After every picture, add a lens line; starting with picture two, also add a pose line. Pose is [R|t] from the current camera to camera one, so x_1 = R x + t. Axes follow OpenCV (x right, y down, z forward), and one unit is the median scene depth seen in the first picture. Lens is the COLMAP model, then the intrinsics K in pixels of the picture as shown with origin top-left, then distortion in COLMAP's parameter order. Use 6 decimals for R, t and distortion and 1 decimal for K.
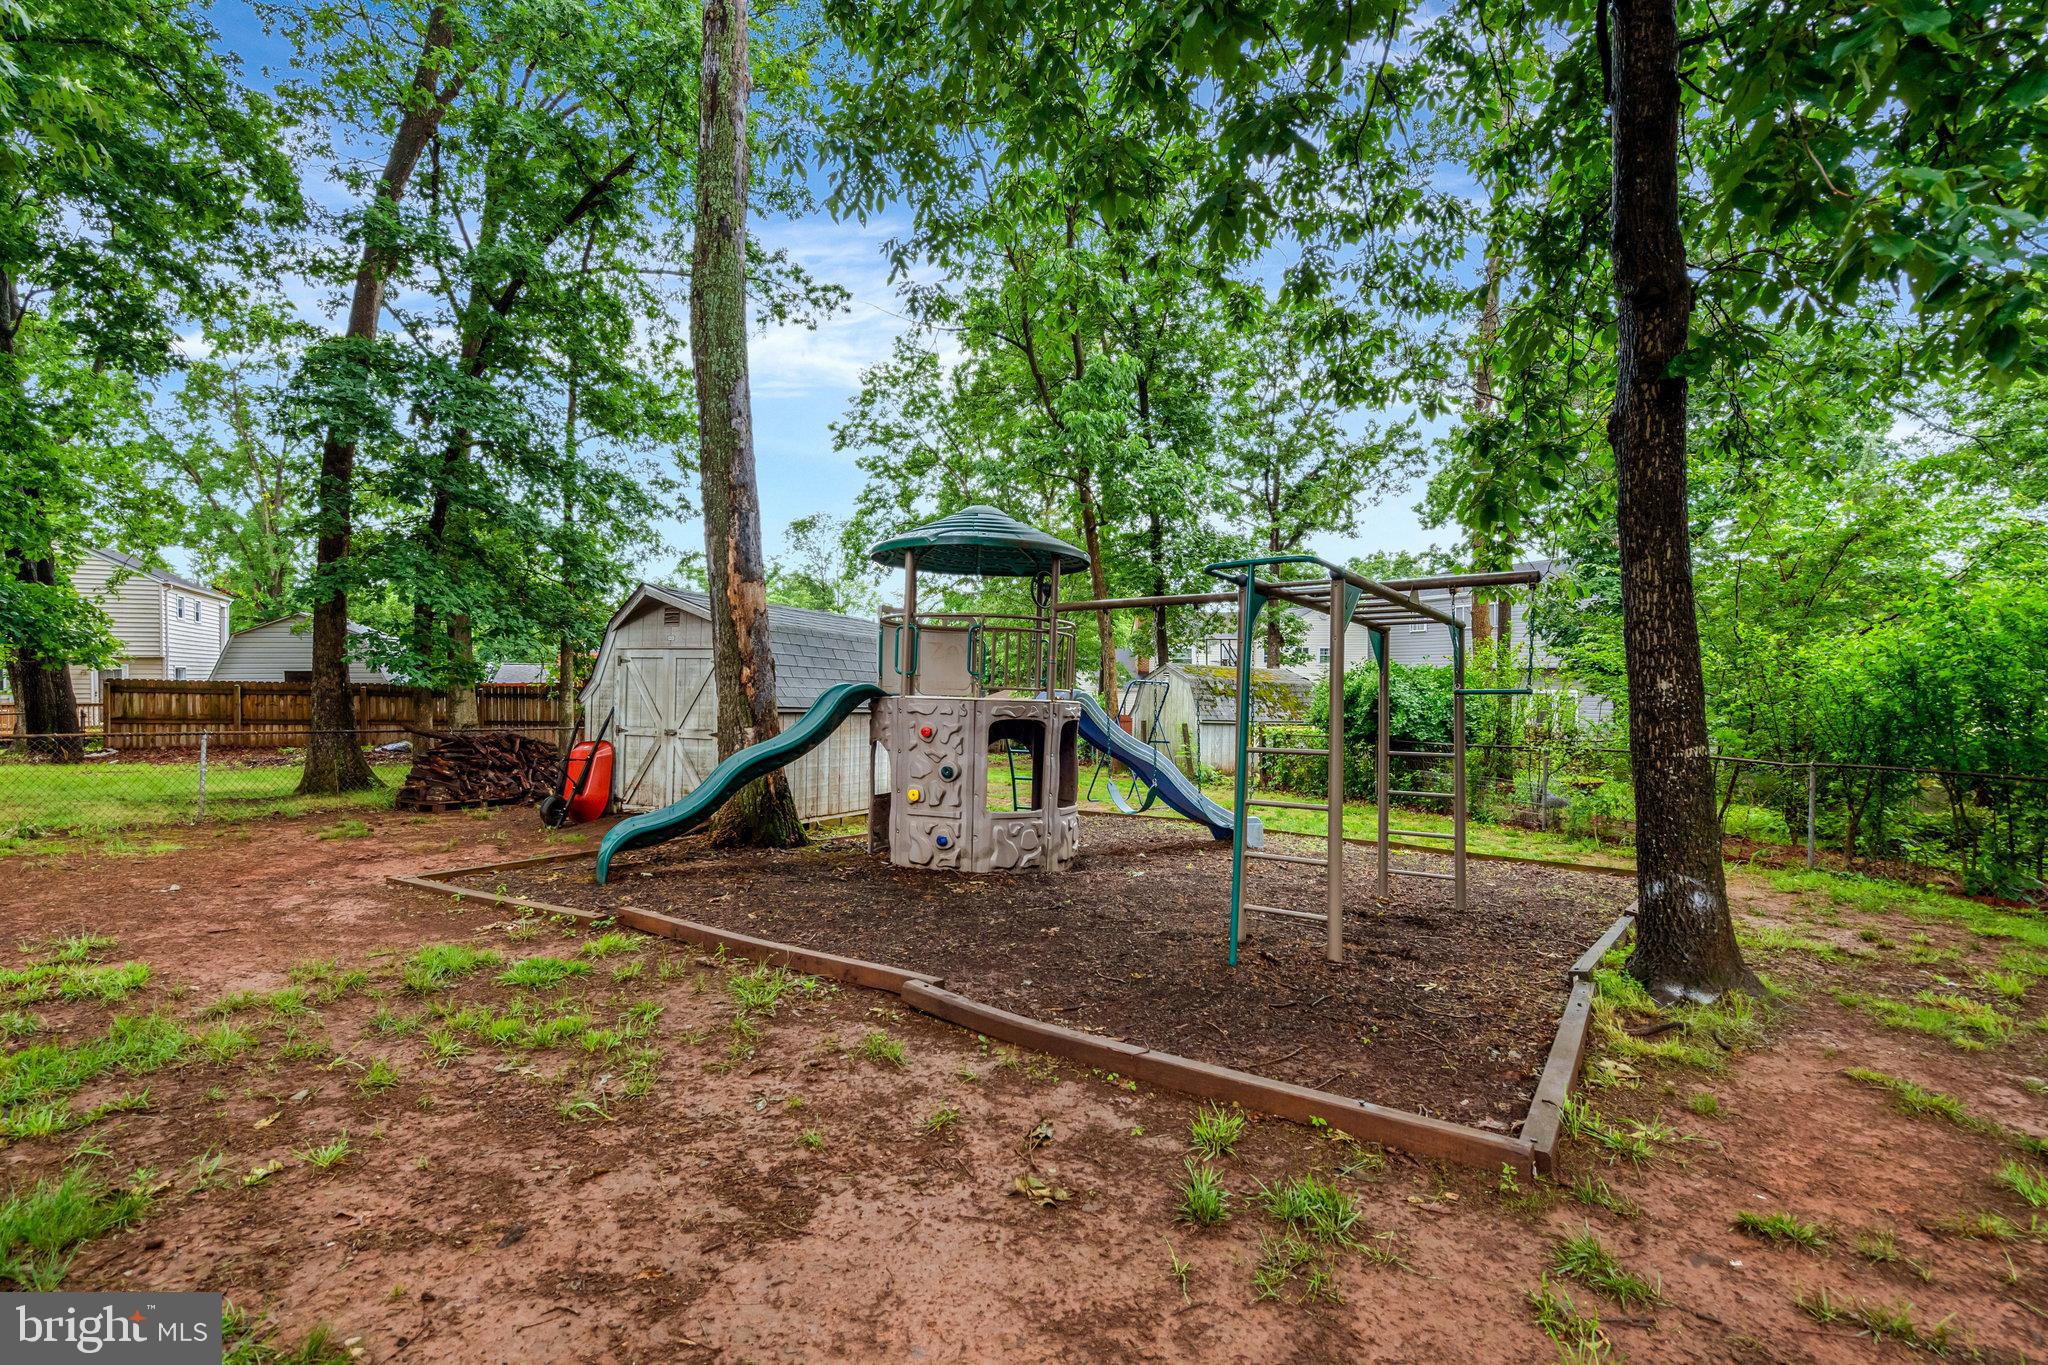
lens RADIAL K [[952.2, 0, 1026.2], [0, 952.2, 666.3], [0, 0, 1]] dist [-0.000241, 0.000592]
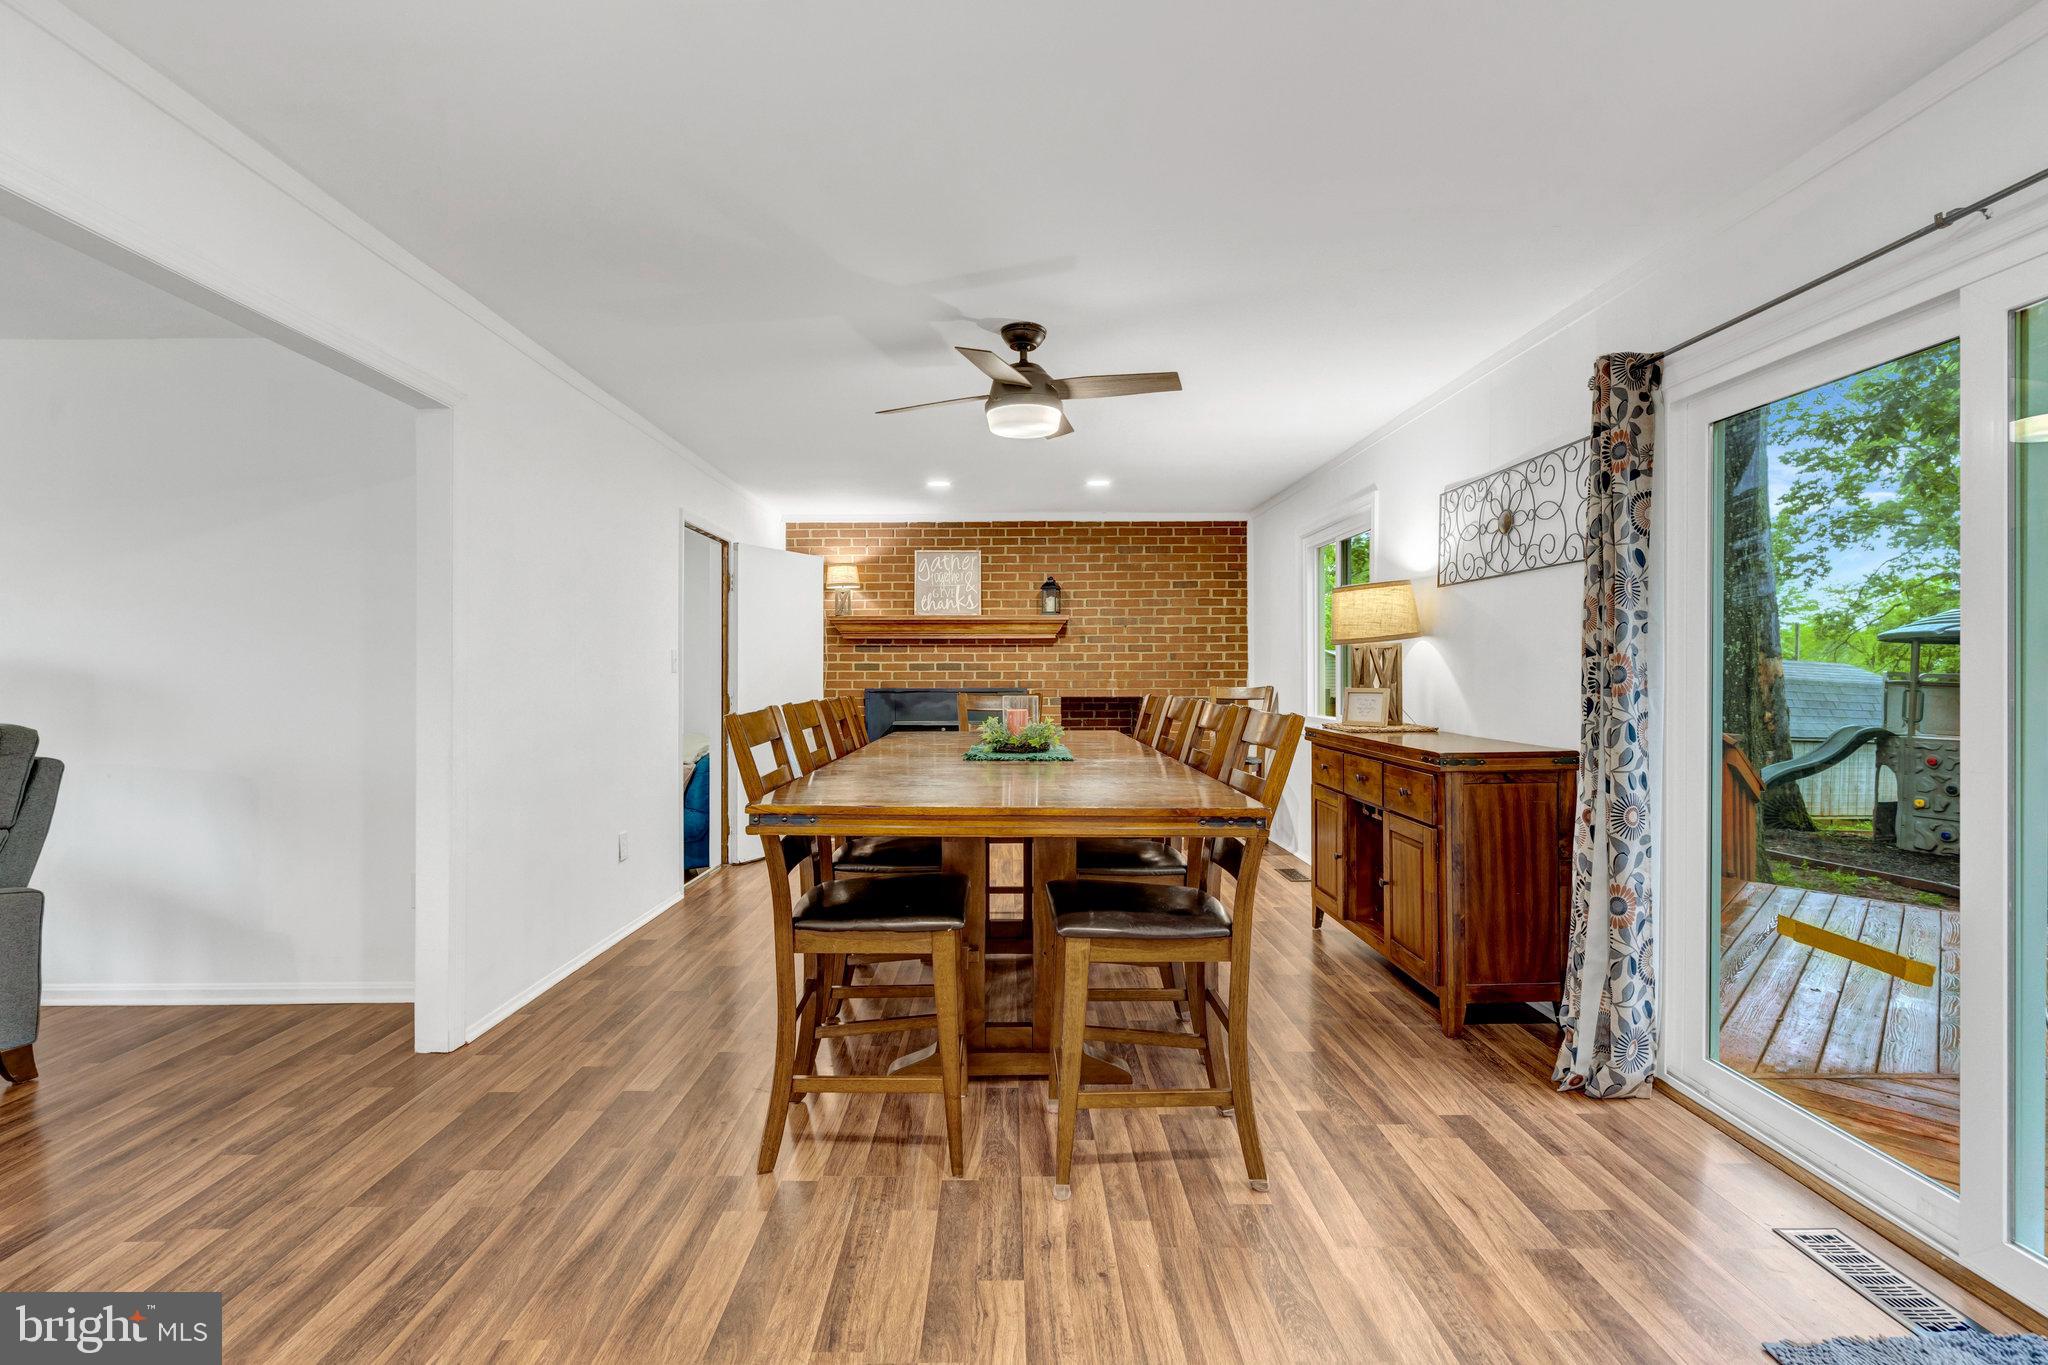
lens RADIAL K [[952.2, 0, 1026.2], [0, 952.2, 666.3], [0, 0, 1]] dist [-0.000241, 0.000592]
pose [[0.674596, -0.005171, -0.738169, 0.033725], [-0.000777, 0.999970, -0.007715, -0.057851], [0.738187, 0.005779, 0.674572, -0.895249]]
